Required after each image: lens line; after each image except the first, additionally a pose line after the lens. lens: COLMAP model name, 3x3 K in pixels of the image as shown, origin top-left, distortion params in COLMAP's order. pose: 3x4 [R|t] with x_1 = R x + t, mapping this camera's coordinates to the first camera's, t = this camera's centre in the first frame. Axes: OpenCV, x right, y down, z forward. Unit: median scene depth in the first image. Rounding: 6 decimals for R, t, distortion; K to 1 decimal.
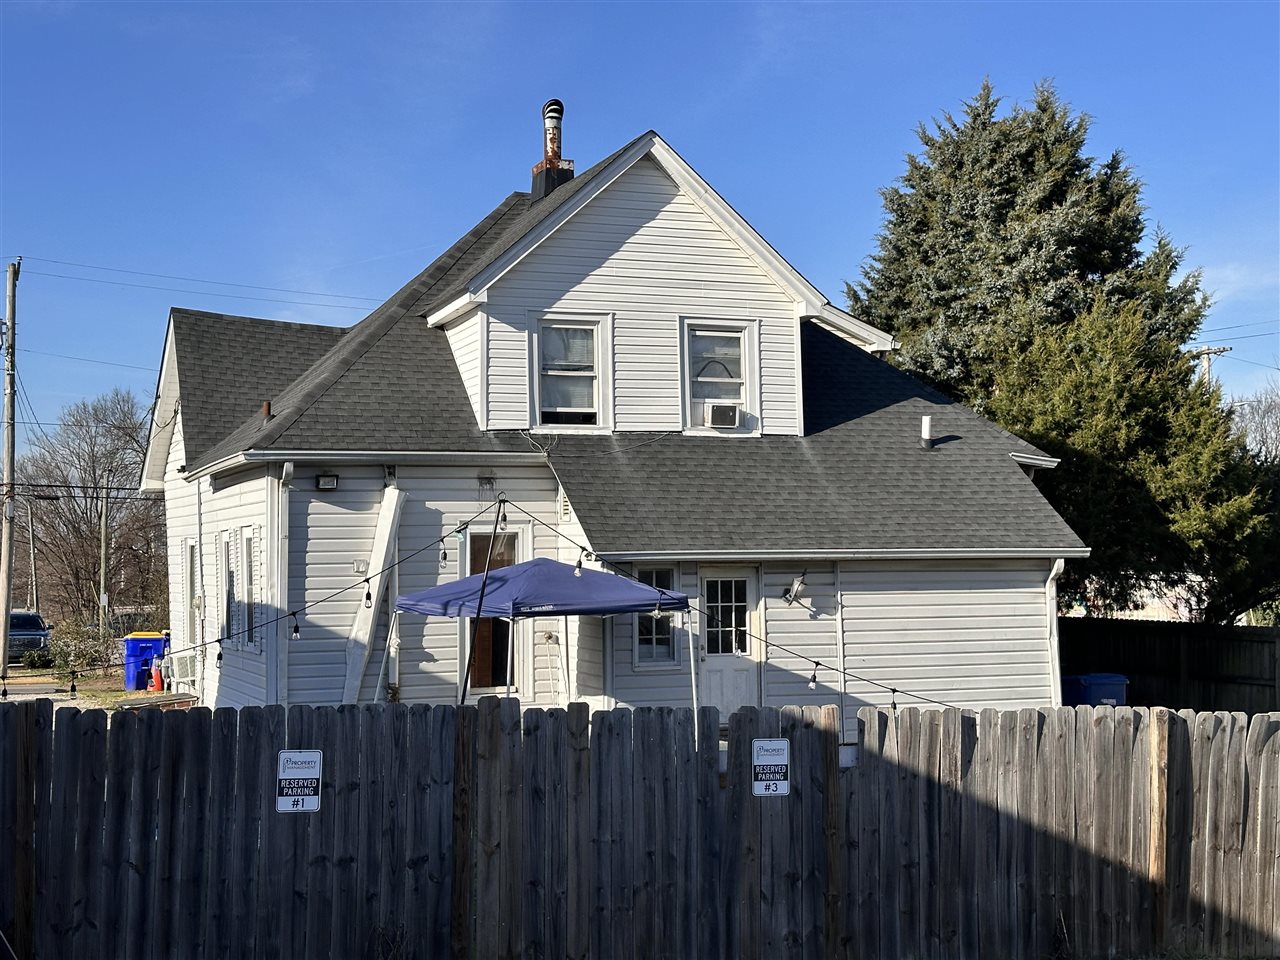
lens RADIAL K [[1855.6, 0, 632.9], [0, 1855.6, 471.5], [0, 0, 1]] dist [0.141220, -0.048141]
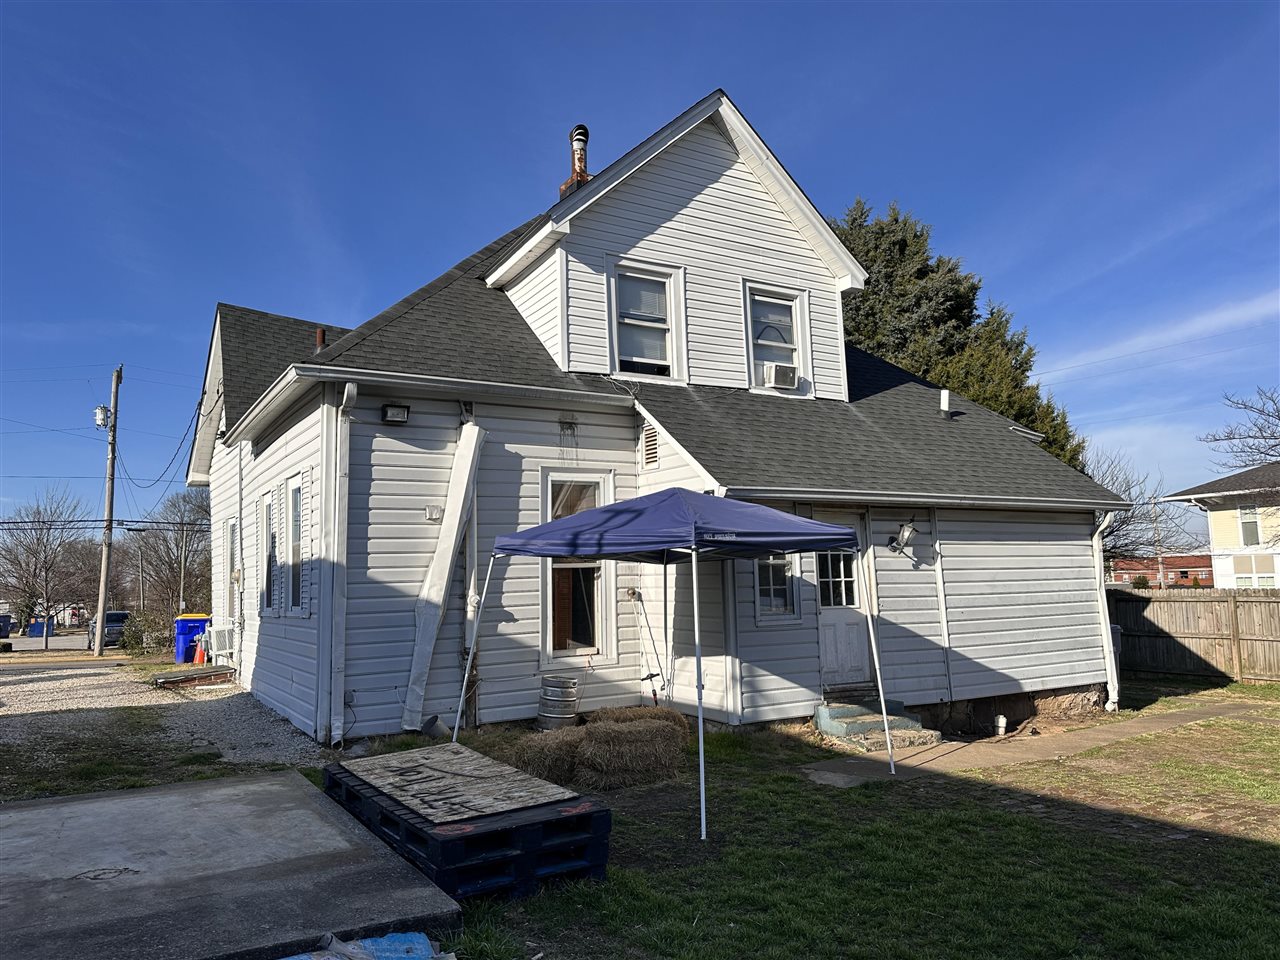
lens RADIAL K [[900.3, 0, 638.5], [0, 900.3, 482.1], [0, 0, 1]] dist [0.161499, -0.280431]
pose [[0.985307, 0.004709, 0.170726, -0.119901], [0.006763, 0.997760, -0.066551, 0.063113], [-0.170657, 0.066728, 0.983069, 0.544760]]
